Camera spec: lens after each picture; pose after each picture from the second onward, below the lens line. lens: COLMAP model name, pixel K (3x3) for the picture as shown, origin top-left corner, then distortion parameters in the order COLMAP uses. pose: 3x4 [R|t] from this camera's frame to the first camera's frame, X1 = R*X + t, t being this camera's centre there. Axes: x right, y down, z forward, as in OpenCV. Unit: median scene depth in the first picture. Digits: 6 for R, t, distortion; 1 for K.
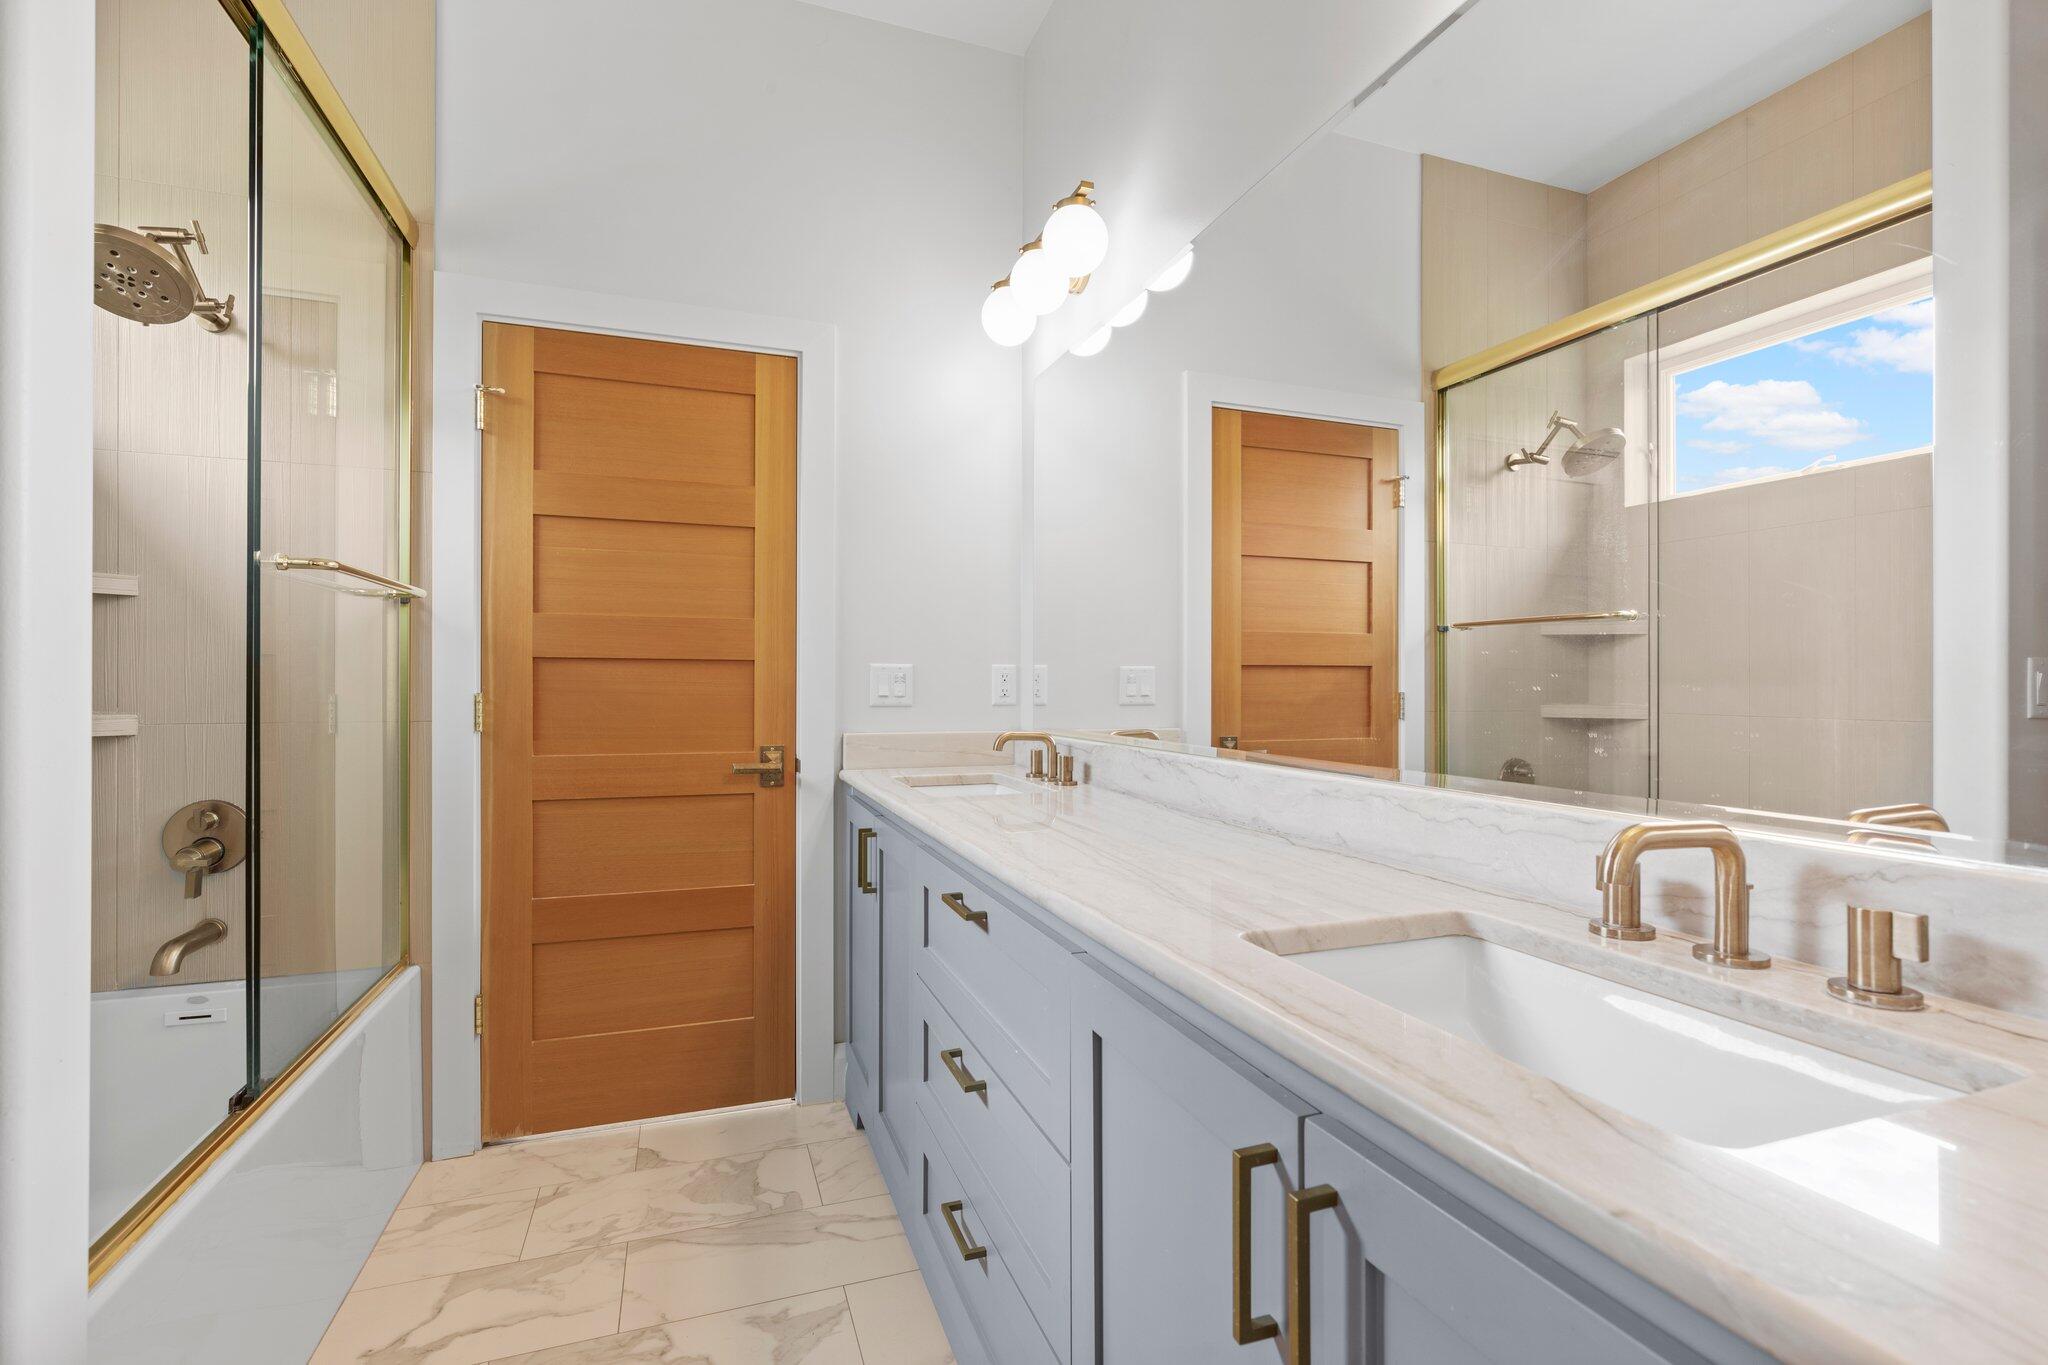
lens RADIAL K [[959.1, 0, 1036.0], [0, 959.1, 684.1], [0, 0, 1]] dist [-0.002333, -0.000795]
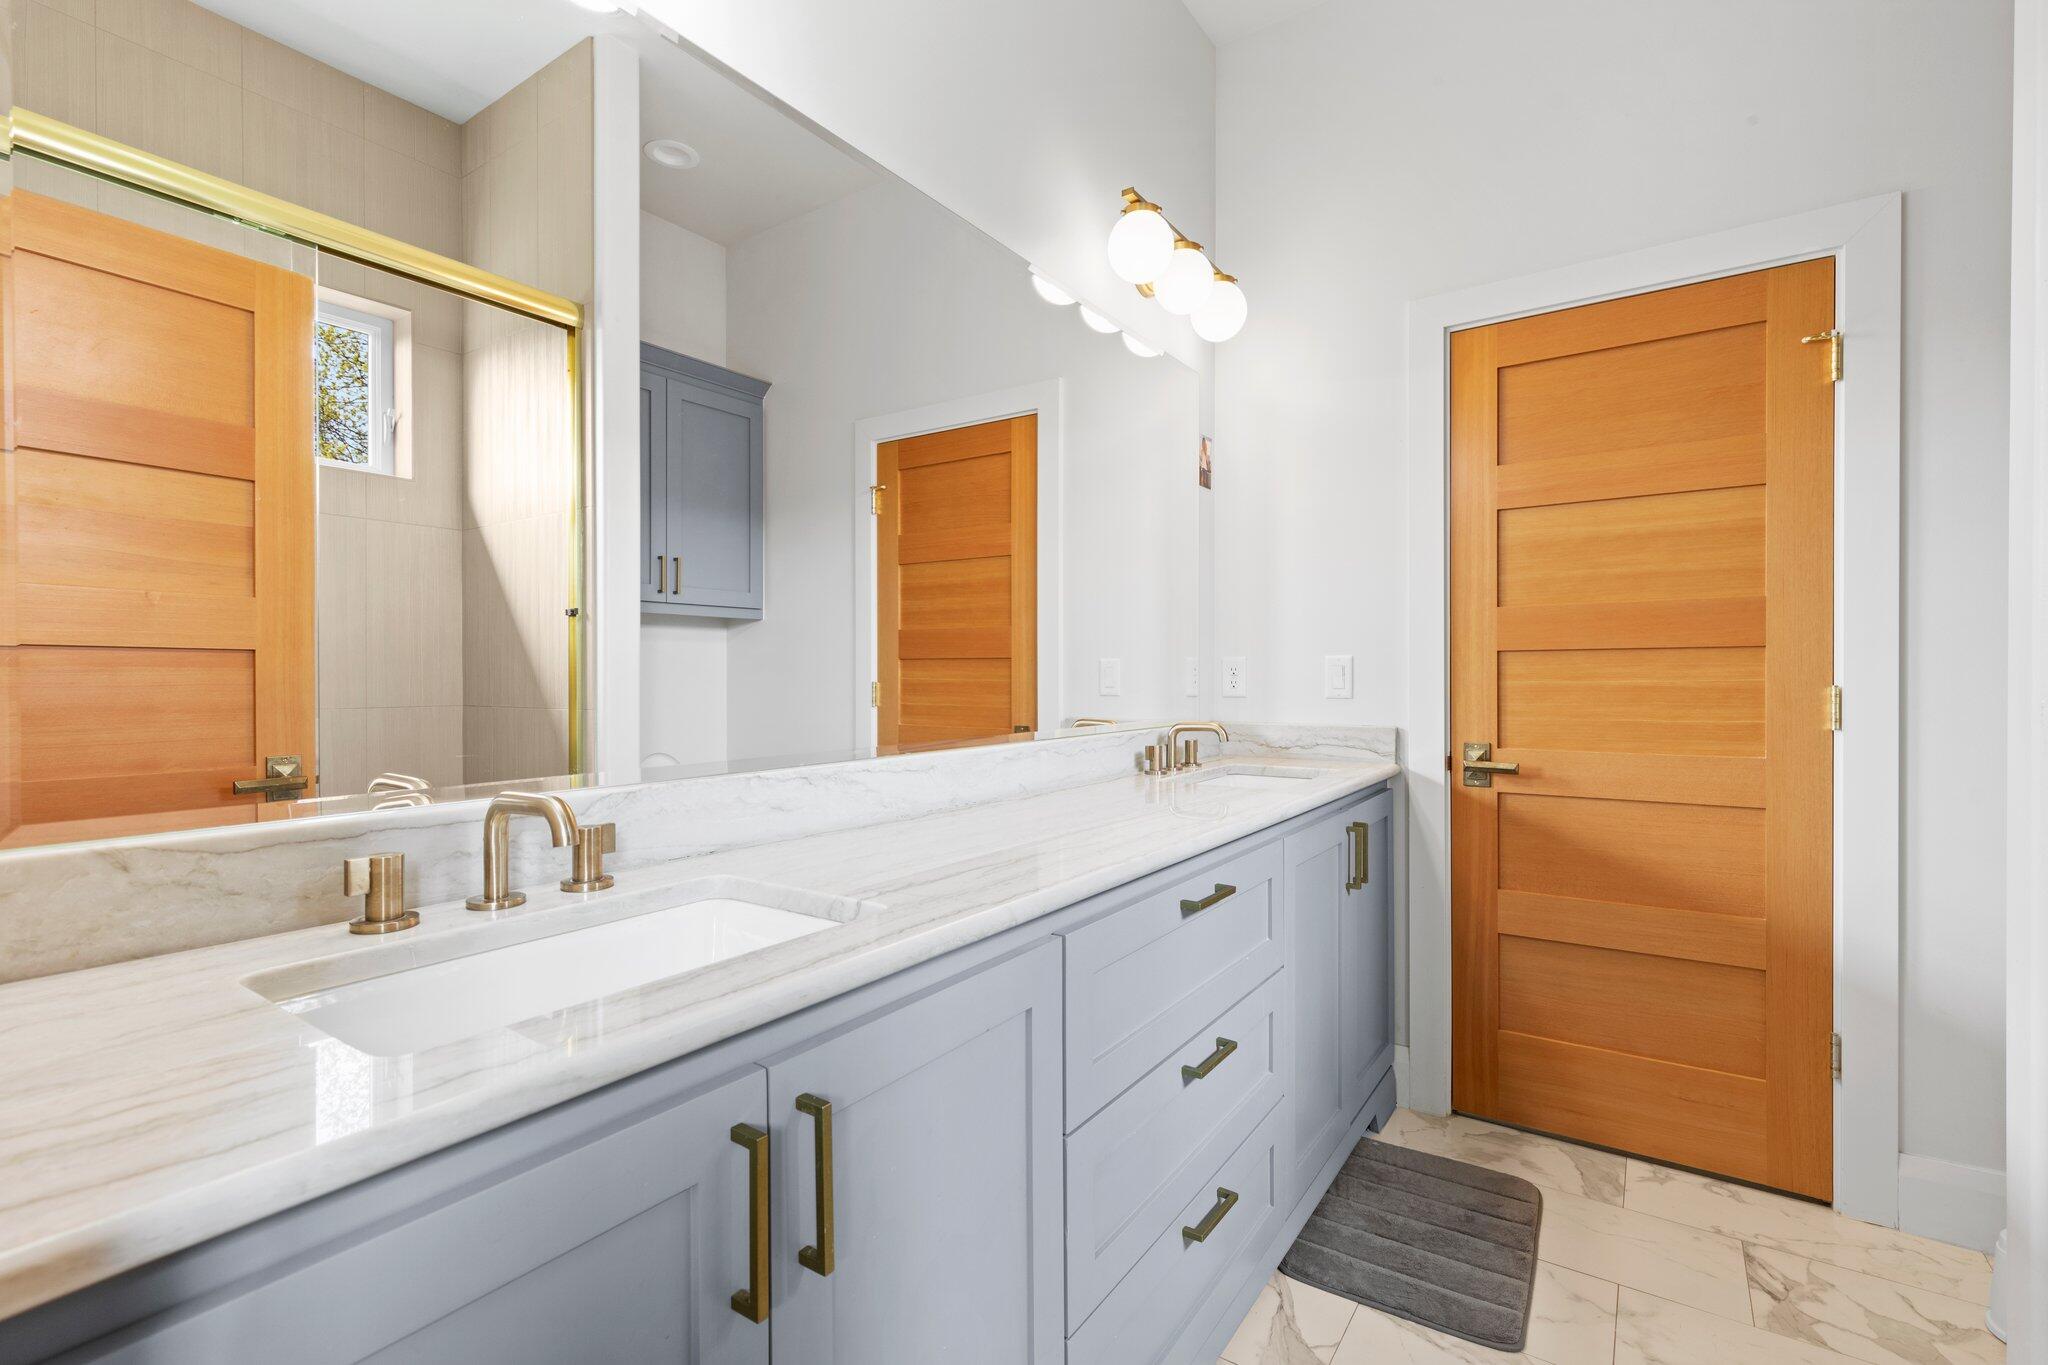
lens RADIAL K [[915.2, 0, 1034.1], [0, 915.2, 683.0], [0, 0, 1]] dist [0.005224, -0.000065]
pose [[0.580164, 0.005984, -0.814478, 0.734238], [0.005305, 0.999924, 0.011125, -0.003144], [0.814483, -0.010775, 0.580088, 0.309670]]
